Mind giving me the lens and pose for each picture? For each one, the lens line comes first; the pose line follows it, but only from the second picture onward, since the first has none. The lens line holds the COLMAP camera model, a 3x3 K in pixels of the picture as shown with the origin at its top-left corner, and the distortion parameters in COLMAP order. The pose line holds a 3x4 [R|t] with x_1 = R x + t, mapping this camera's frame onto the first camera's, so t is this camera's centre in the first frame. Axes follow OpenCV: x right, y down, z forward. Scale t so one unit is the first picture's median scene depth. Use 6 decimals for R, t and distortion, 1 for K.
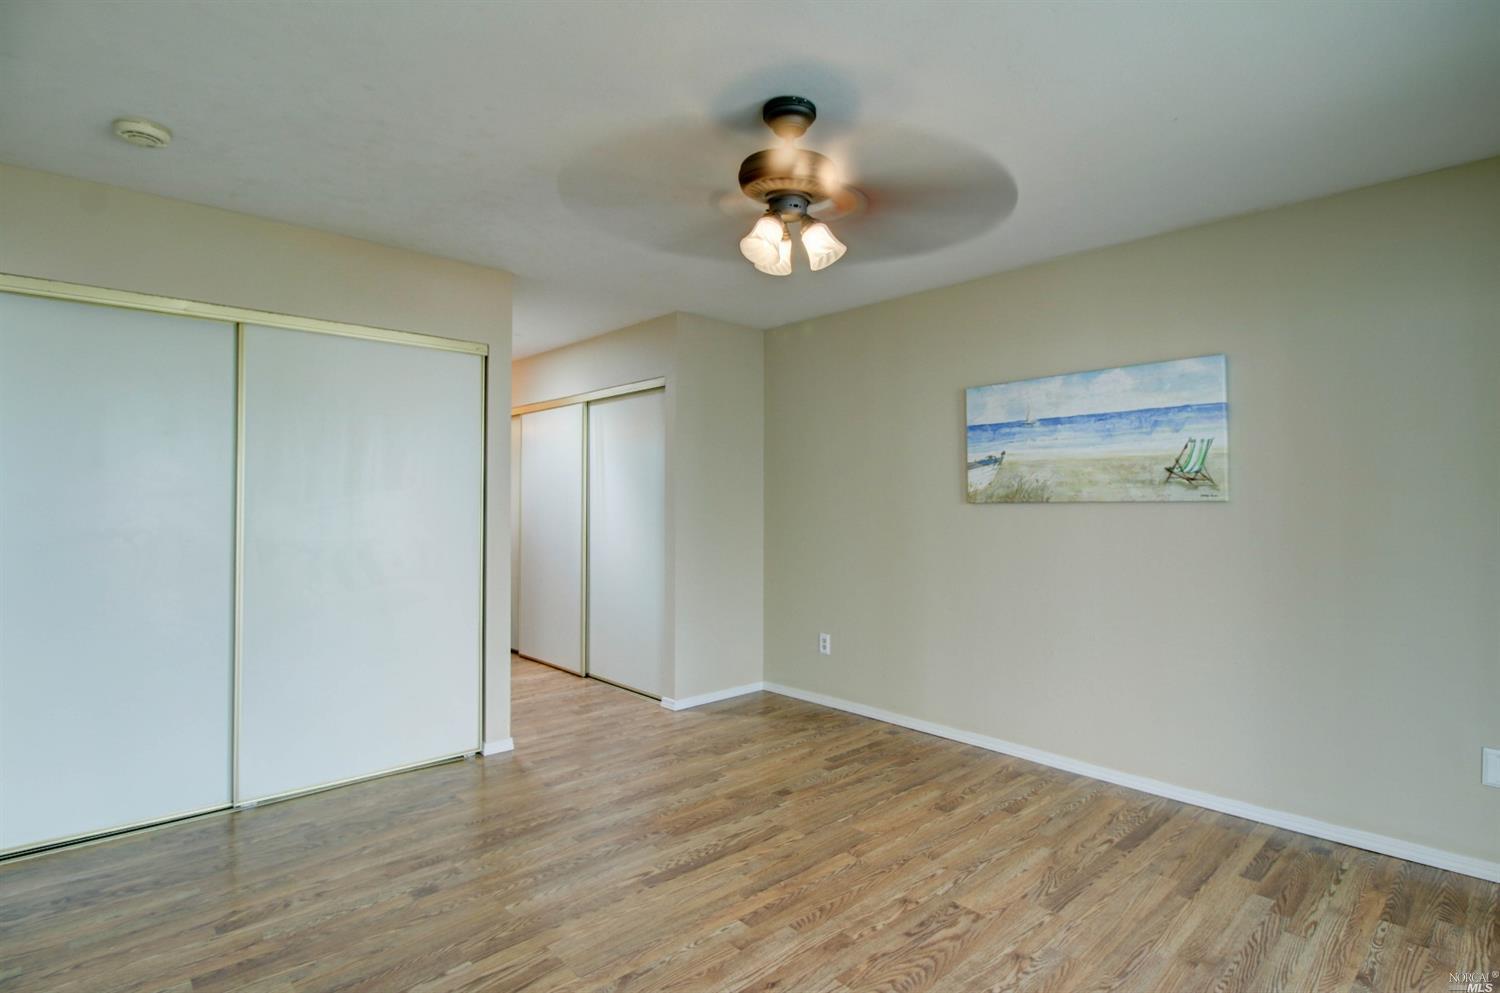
lens RADIAL K [[690.0, 0, 749.6], [0, 690.0, 499.4], [0, 0, 1]] dist [-0.003346, -0.009056]
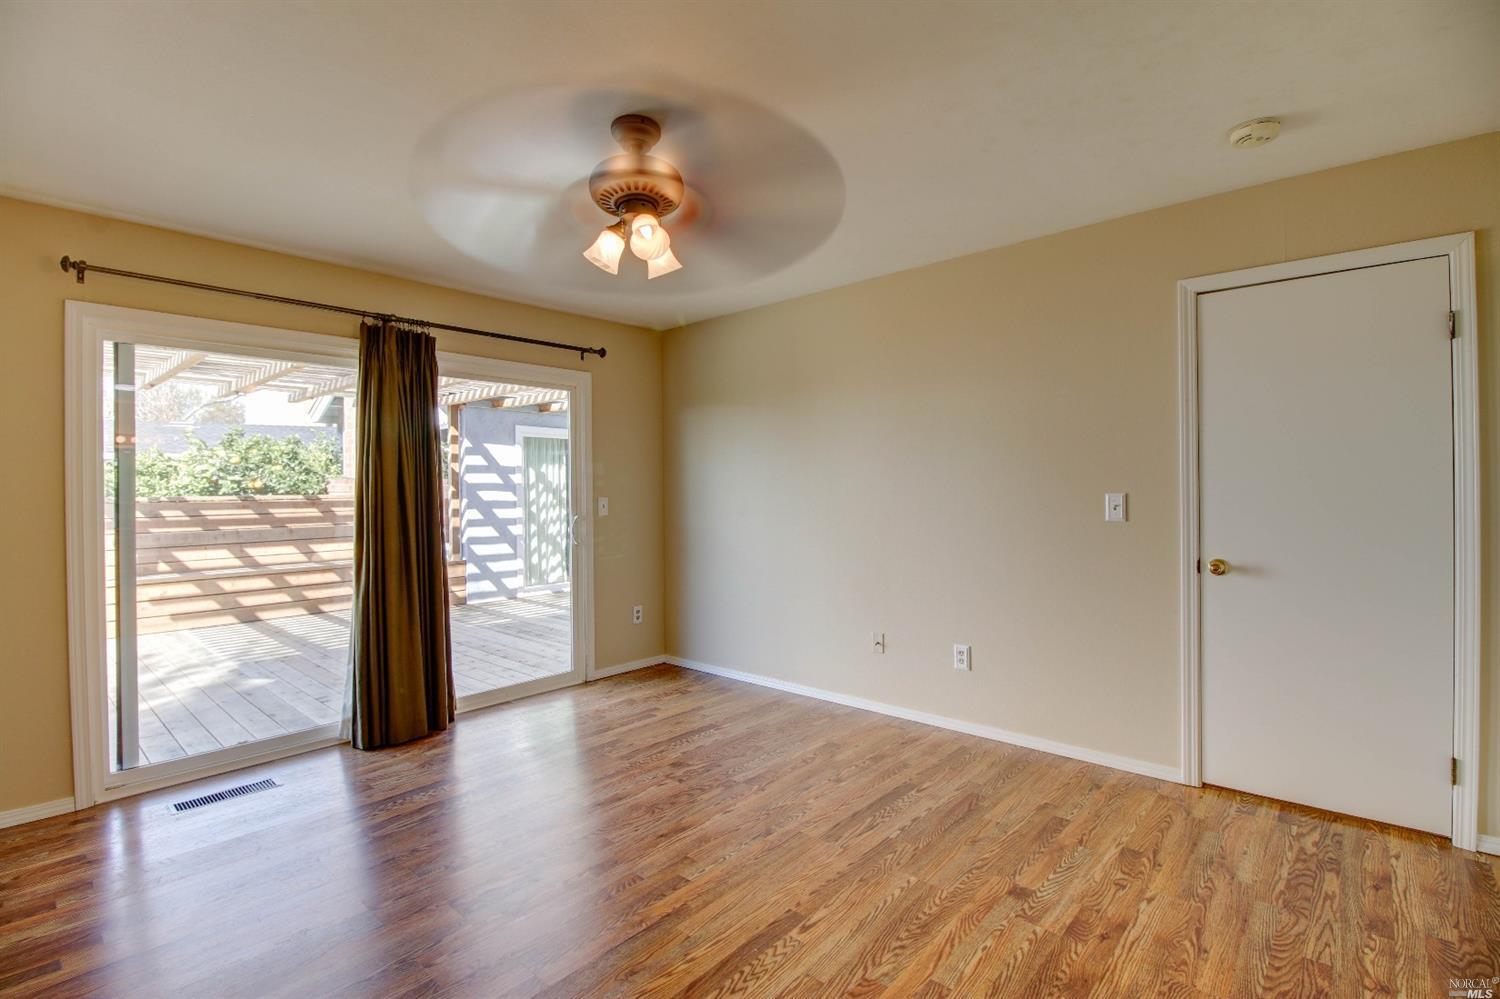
lens RADIAL K [[690.0, 0, 754.8], [0, 690.0, 490.4], [0, 0, 1]] dist [-0.003346, -0.009056]
pose [[-0.991919, 0.008699, -0.126576, 0.013782], [0.009164, 0.999953, -0.003096, 0.006073], [0.126543, -0.004231, -0.991952, 1.933583]]
